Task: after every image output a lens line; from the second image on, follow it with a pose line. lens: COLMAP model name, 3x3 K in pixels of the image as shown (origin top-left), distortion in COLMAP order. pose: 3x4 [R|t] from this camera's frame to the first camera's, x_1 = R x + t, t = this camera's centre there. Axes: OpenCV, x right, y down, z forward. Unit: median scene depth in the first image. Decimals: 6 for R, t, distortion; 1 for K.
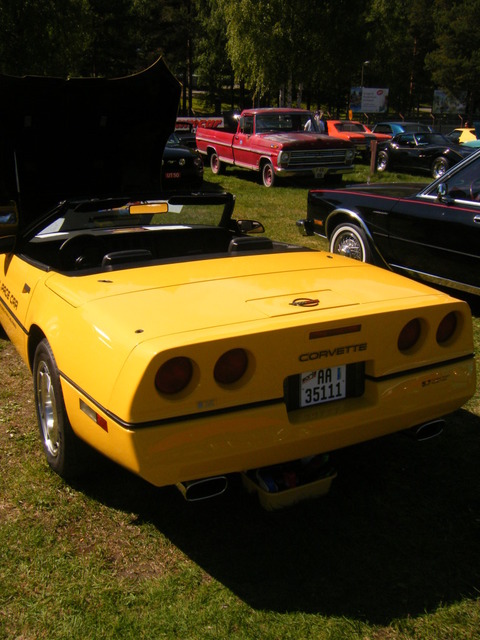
lens RADIAL K [[654.2, 0, 242.3], [0, 654.2, 318.6], [0, 0, 1]] dist [-0.019805, 0.000000]
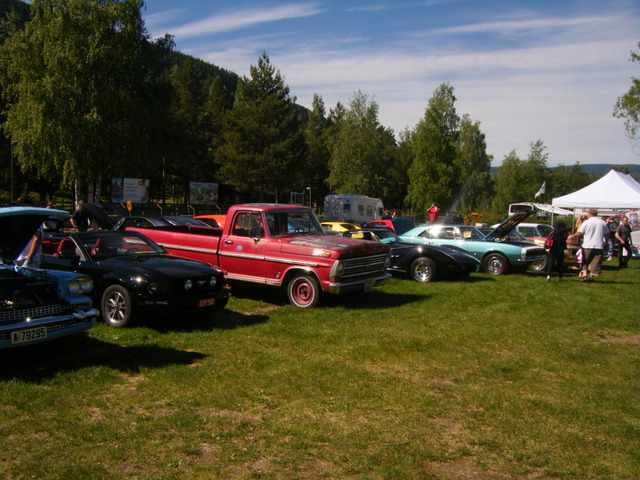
lens RADIAL K [[654.2, 0, 318.8], [0, 654.2, 240.6], [0, 0, 1]] dist [-0.019805, 0.000000]
pose [[0.856668, -0.017495, 0.515571, -0.315582], [0.142847, 0.968389, -0.204493, -0.118401], [-0.495696, 0.248830, 0.832087, 0.352336]]
